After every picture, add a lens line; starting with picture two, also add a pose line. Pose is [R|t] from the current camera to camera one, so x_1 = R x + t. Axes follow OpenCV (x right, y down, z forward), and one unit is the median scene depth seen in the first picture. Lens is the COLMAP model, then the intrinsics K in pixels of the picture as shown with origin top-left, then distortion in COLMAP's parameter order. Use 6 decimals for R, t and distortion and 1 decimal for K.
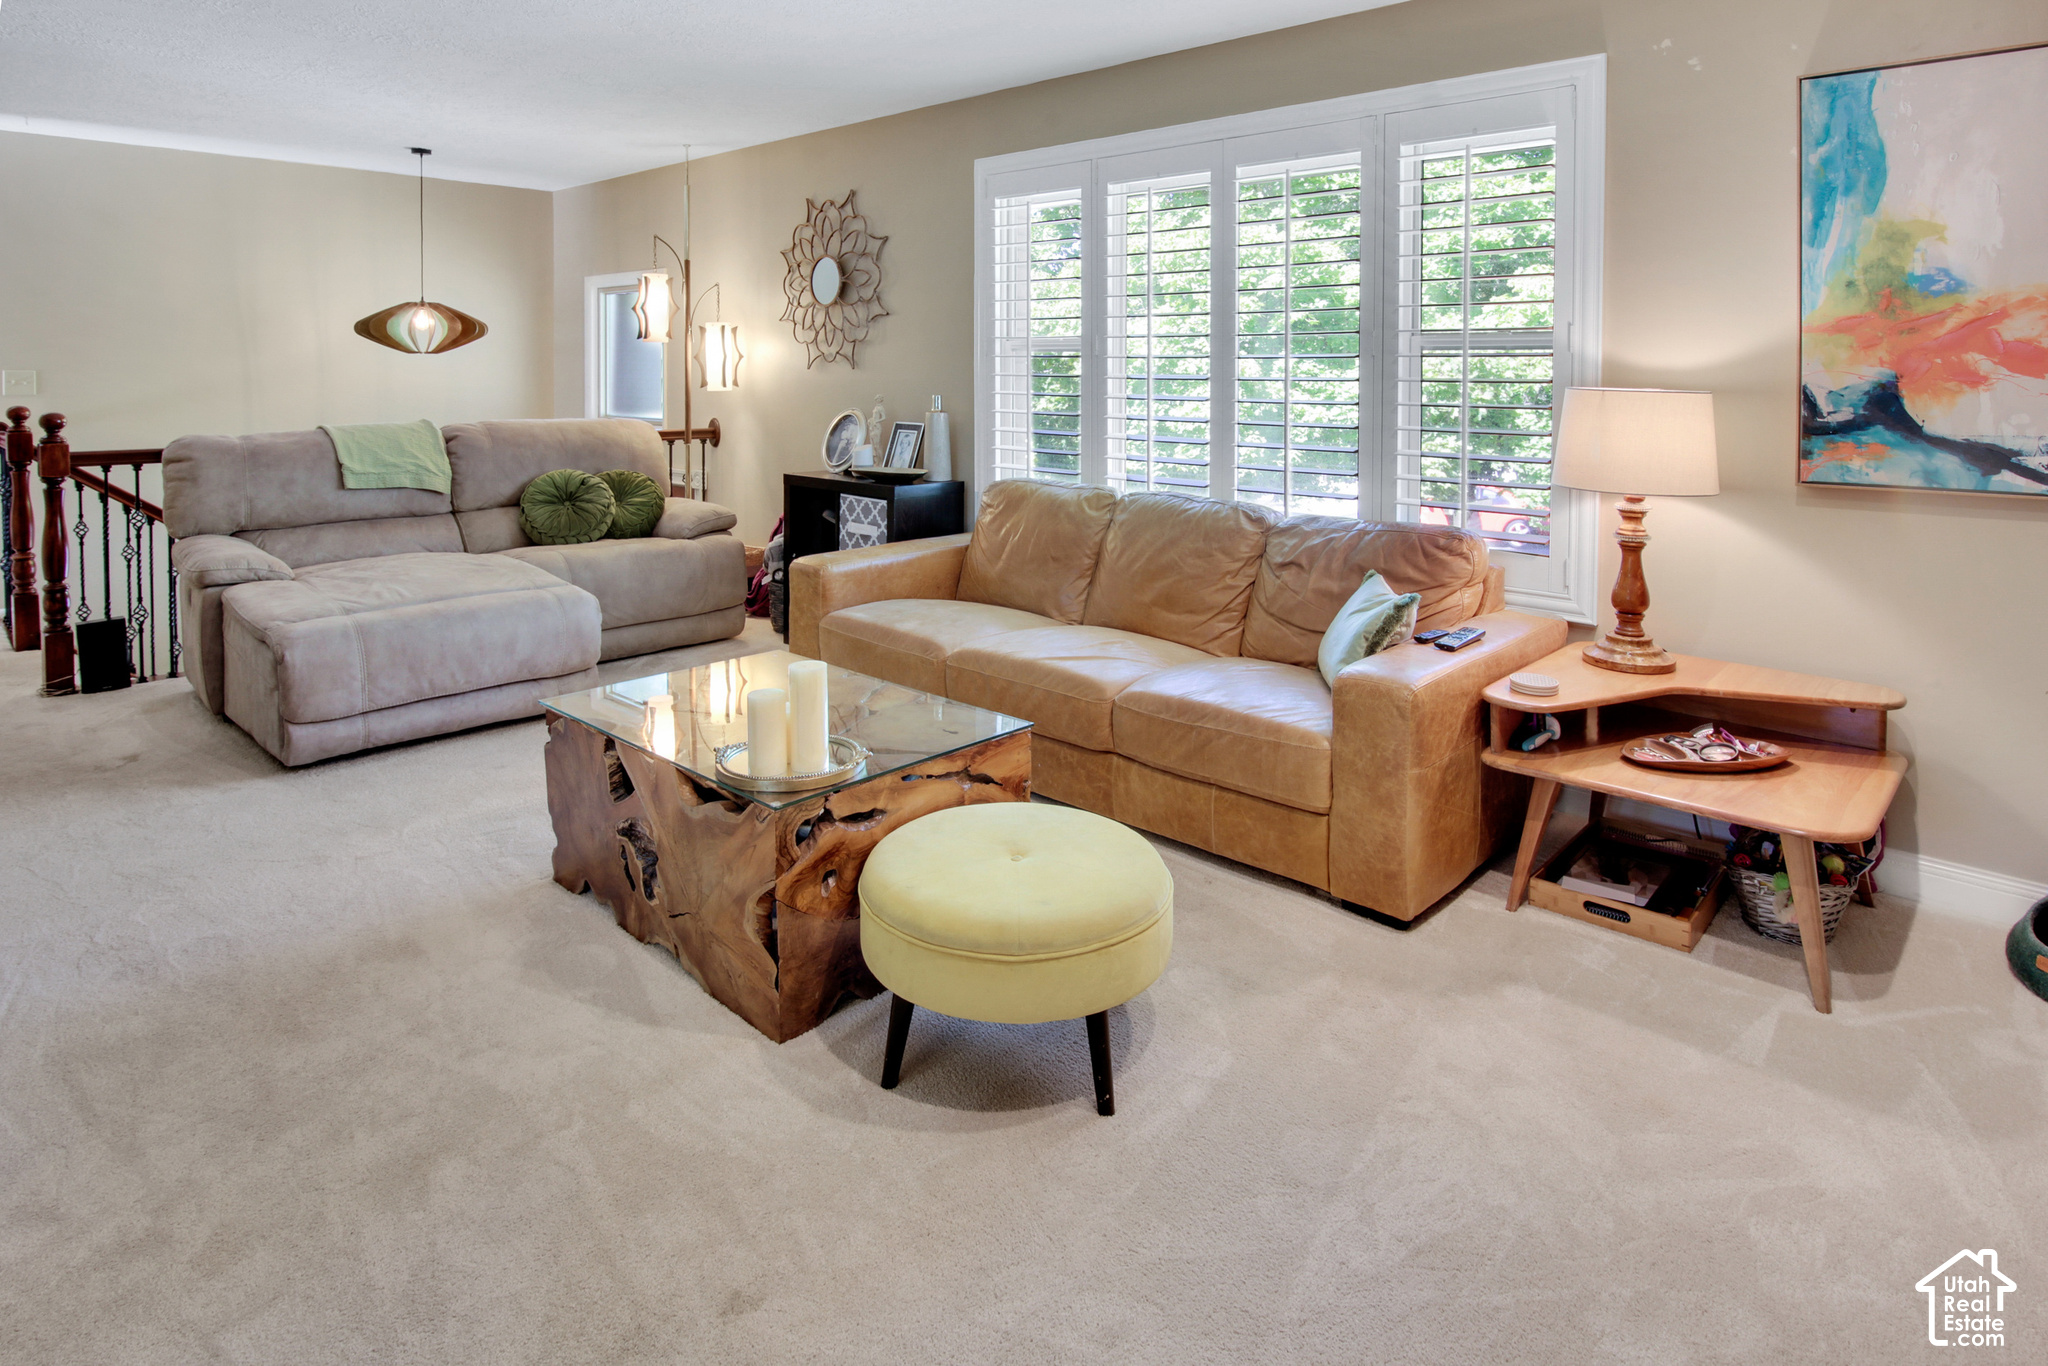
lens RADIAL K [[1191.1, 0, 1007.2], [0, 1191.1, 402.4], [0, 0, 1]] dist [-0.013506, -0.001131]
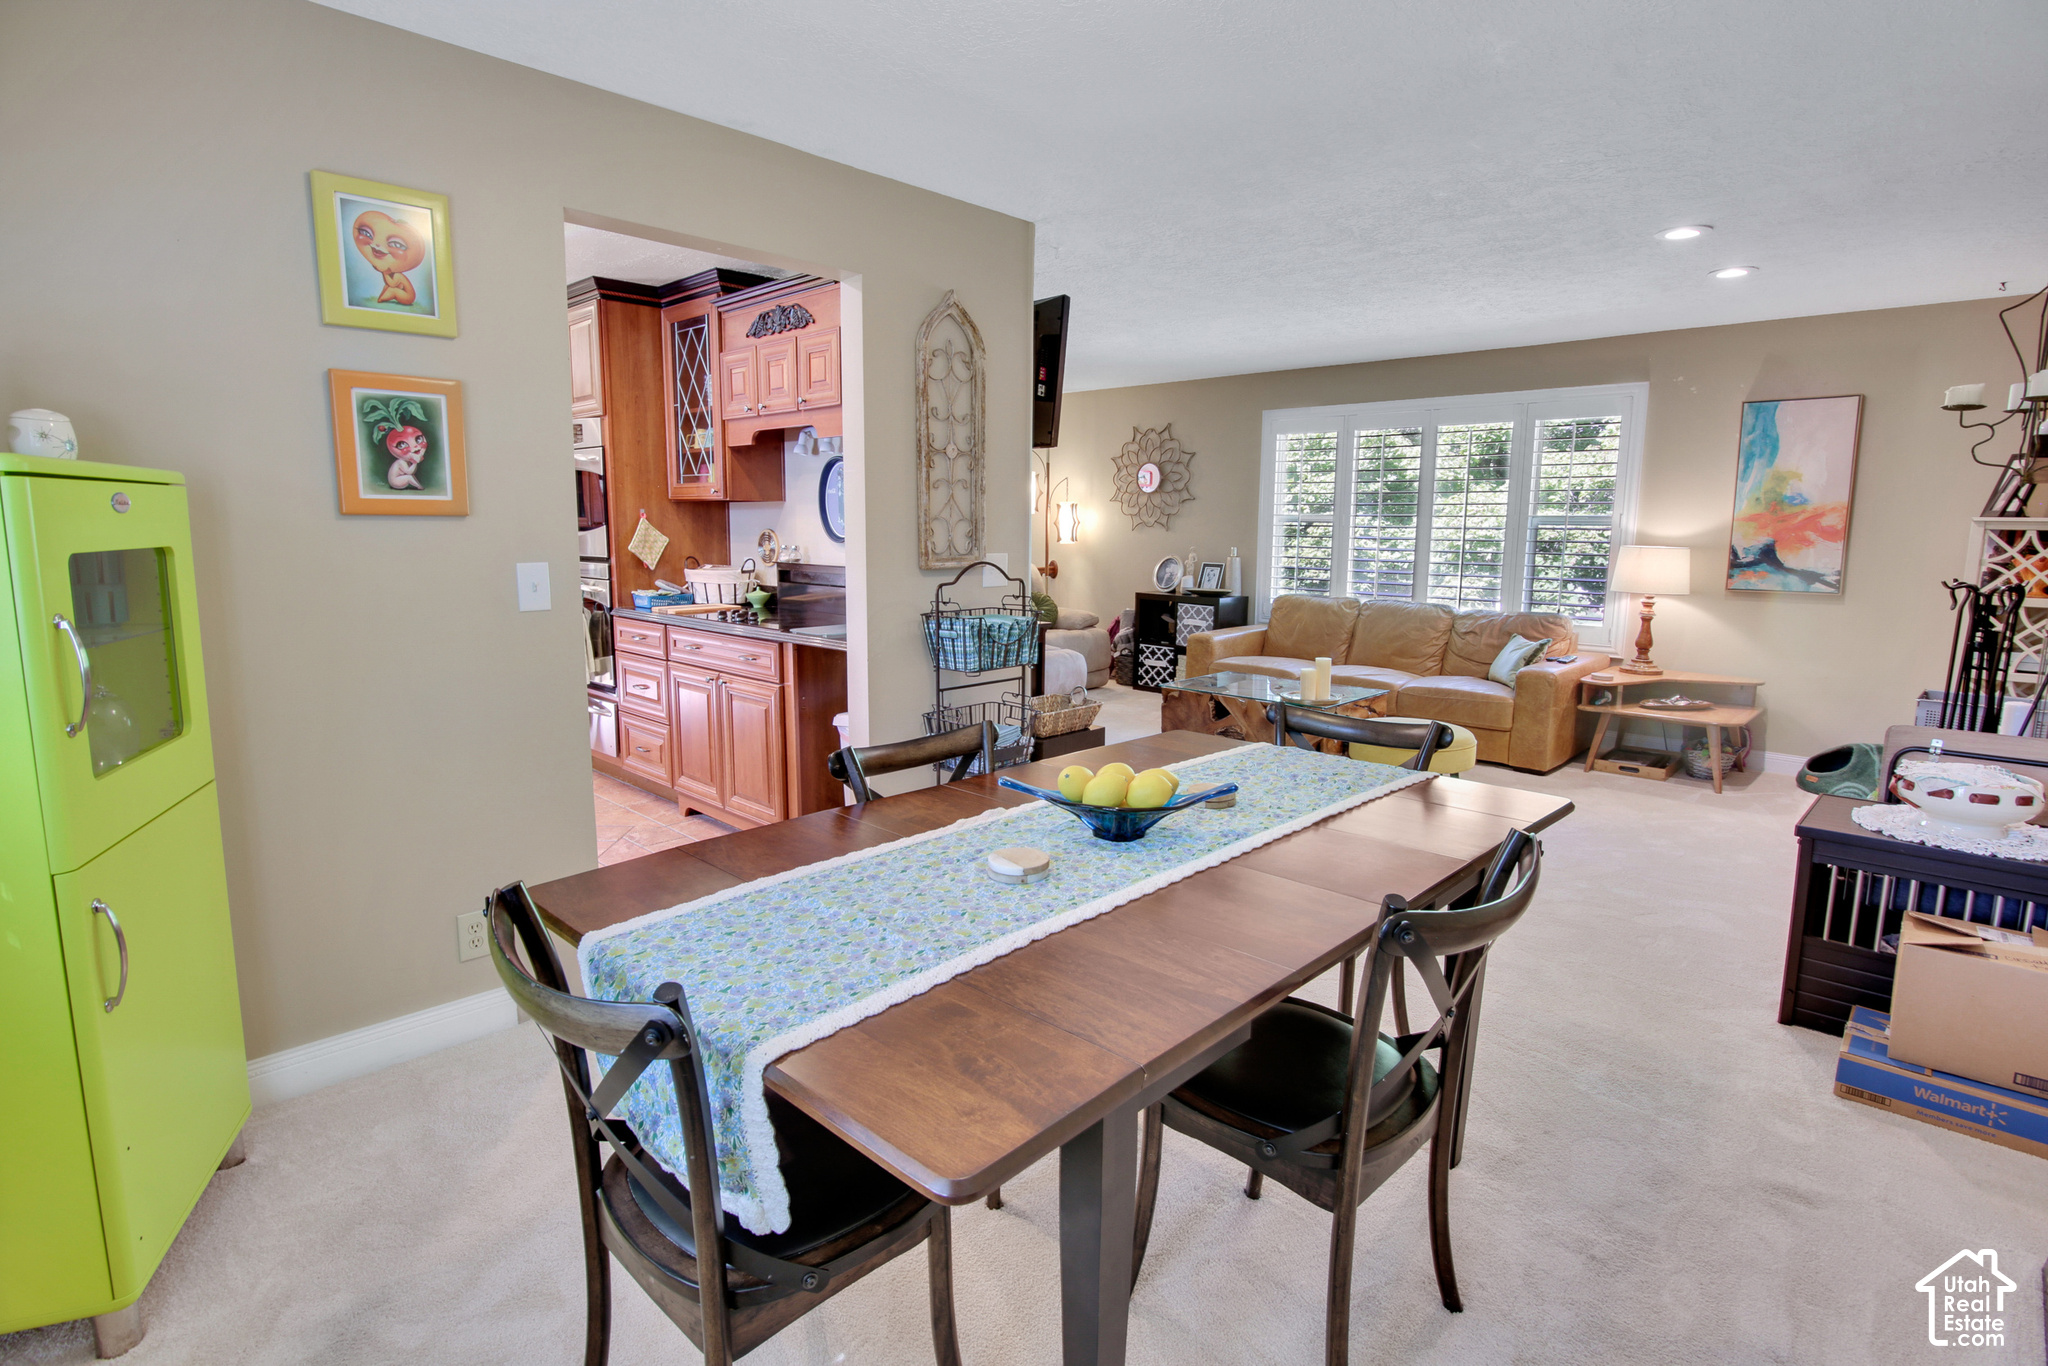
lens RADIAL K [[1044.1, 0, 1009.3], [0, 1044.1, 685.0], [0, 0, 1]] dist [-0.005220, -0.002079]
pose [[0.999918, 0.000323, -0.012768, -0.615679], [0.001357, 0.991335, 0.131348, -0.011737], [0.012700, -0.131354, 0.991254, -0.923256]]
